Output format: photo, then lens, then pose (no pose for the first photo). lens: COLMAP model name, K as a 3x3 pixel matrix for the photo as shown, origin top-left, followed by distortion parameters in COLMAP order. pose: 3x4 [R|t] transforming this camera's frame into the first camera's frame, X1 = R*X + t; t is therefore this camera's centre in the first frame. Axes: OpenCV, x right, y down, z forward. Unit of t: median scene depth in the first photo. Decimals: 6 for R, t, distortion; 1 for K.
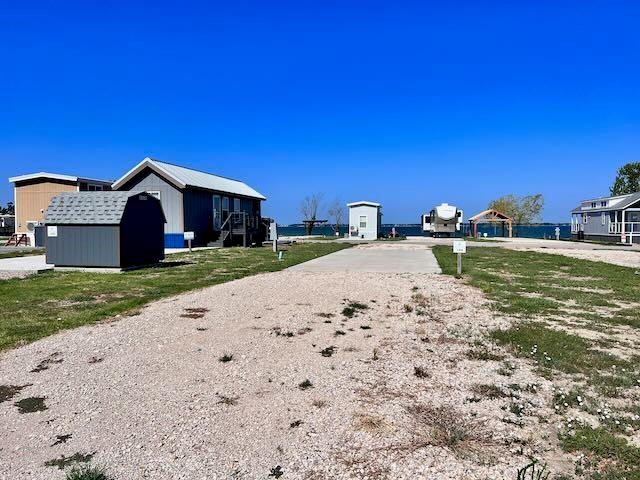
lens RADIAL K [[474.8, 0, 320.1], [0, 474.8, 249.9], [0, 0, 1]] dist [0.063899, -0.089969]
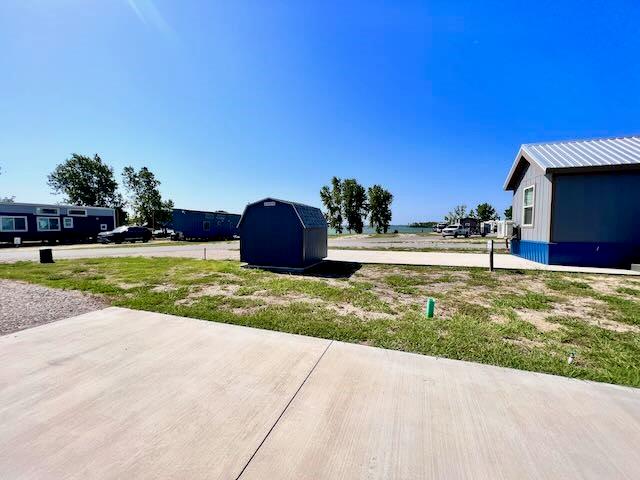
lens RADIAL K [[255.7, 0, 320.5], [0, 255.7, 242.3], [0, 0, 1]] dist [-0.003700, -0.000260]
pose [[-0.136965, 0.063579, -0.988533, 0.051297], [-0.055197, 0.995898, 0.071700, -0.019552], [0.989037, 0.064385, -0.132893, 0.330997]]
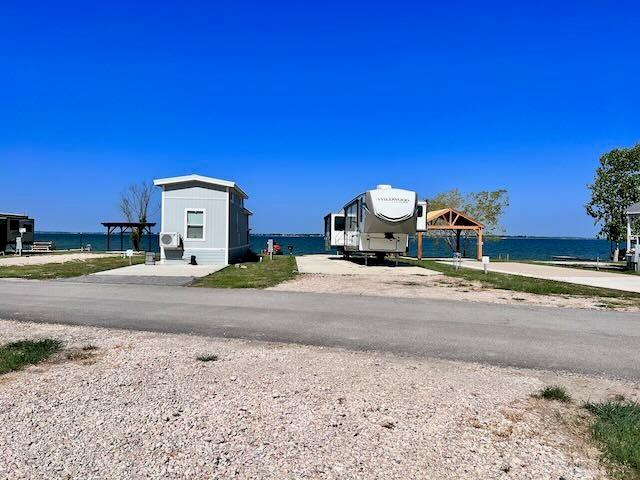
lens RADIAL K [[474.8, 0, 320.1], [0, 474.8, 249.9], [0, 0, 1]] dist [0.063899, -0.089969]
pose [[0.972339, 0.007166, 0.233463, 0.112449], [-0.002616, 0.999801, -0.019790, -0.032311], [-0.233558, 0.018632, 0.972164, 0.636373]]
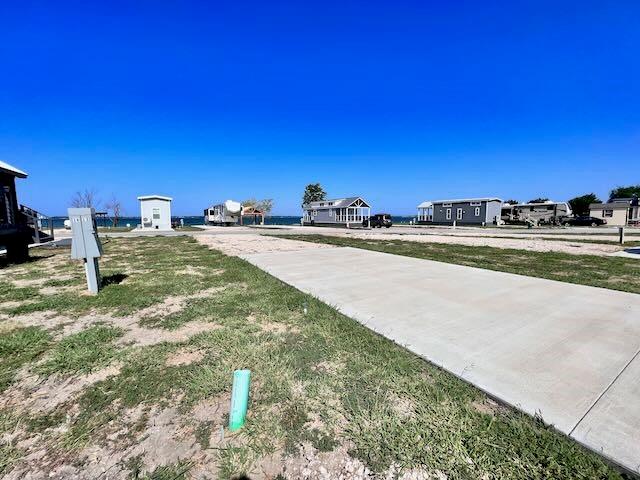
lens RADIAL K [[255.7, 0, 320.5], [0, 255.7, 242.3], [0, 0, 1]] dist [-0.003700, -0.000260]
pose [[0.732521, -0.067893, 0.677351, -0.043449], [0.036878, 0.997511, 0.060101, -0.015898], [-0.679745, -0.019046, 0.733201, 0.326085]]
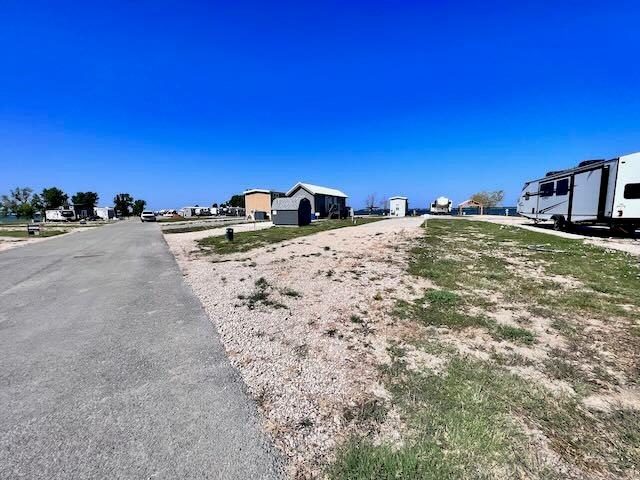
lens RADIAL K [[255.7, 0, 320.5], [0, 255.7, 242.3], [0, 0, 1]] dist [-0.003700, -0.000260]
pose [[0.977197, 0.012283, -0.211978, 0.006737], [0.003194, 0.997362, 0.072516, 0.006876], [0.212310, -0.071540, 0.974580, -0.108283]]
